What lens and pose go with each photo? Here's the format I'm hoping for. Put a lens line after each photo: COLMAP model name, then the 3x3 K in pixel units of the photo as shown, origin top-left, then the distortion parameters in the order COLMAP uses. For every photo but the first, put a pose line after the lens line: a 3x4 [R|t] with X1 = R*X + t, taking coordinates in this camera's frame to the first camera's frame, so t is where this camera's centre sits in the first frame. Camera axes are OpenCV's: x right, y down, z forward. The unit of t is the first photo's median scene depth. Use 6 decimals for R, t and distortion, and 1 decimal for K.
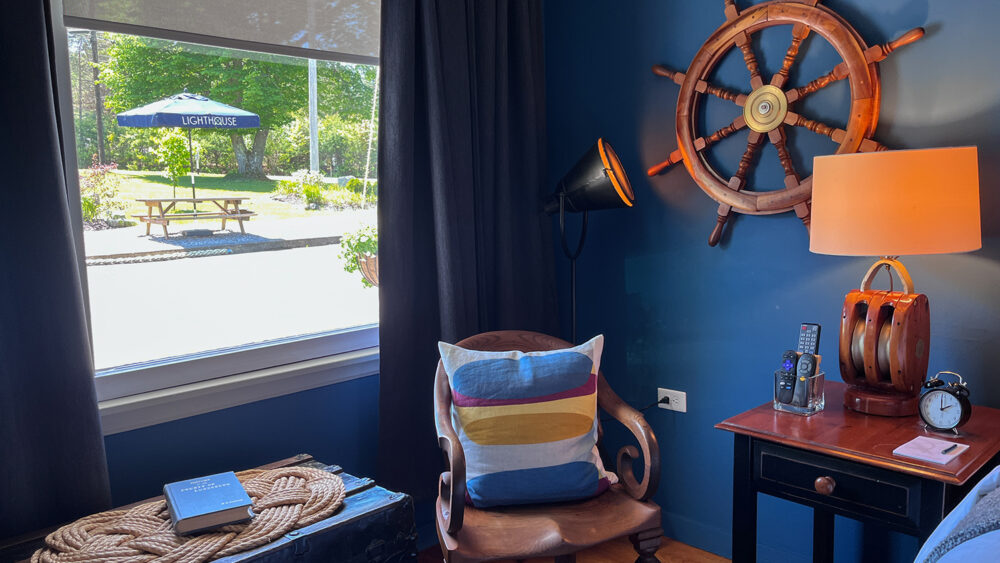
lens RADIAL K [[757.5, 0, 494.9], [0, 757.5, 287.2], [0, 0, 1]] dist [0.048758, -0.032784]
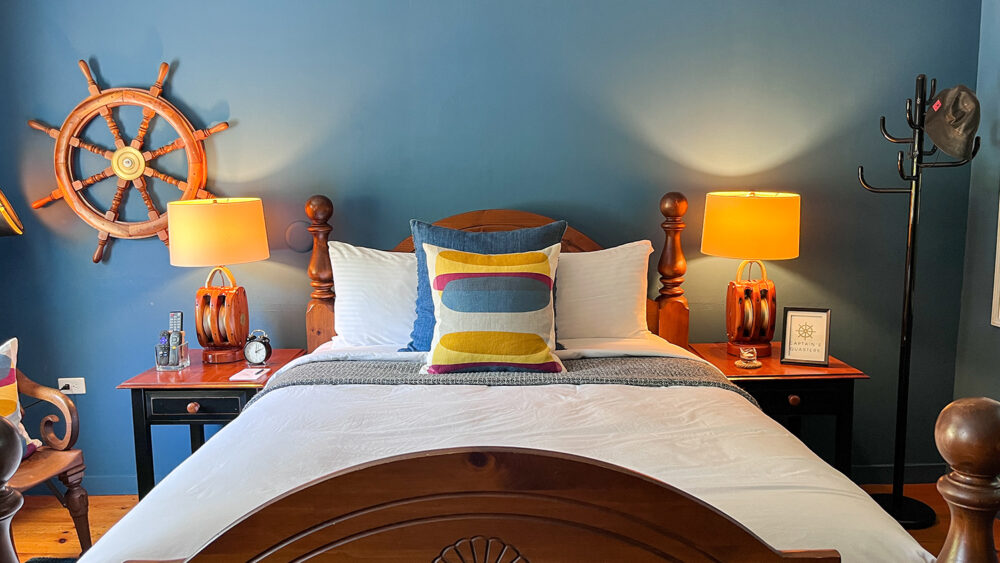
lens RADIAL K [[757.5, 0, 500.7], [0, 757.5, 282.4], [0, 0, 1]] dist [0.048758, -0.032784]
pose [[0.697446, -0.079653, 0.712197, -0.204036], [0.082407, 0.996126, 0.030707, -0.004017], [-0.711884, 0.037274, 0.701308, -0.505240]]
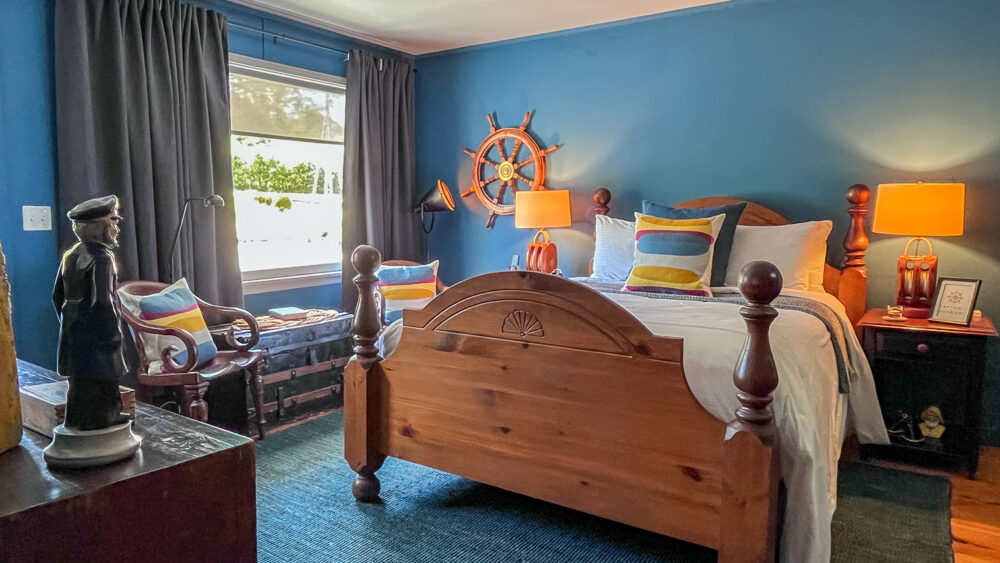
lens RADIAL K [[655.7, 0, 501.2], [0, 655.7, 285.3], [0, 0, 1]] dist [-0.004251, 0.000342]
pose [[0.980156, 0.001317, 0.198222, -0.081954], [0.000657, 0.999951, -0.009895, 0.165963], [-0.198225, 0.009829, 0.980107, -1.145011]]
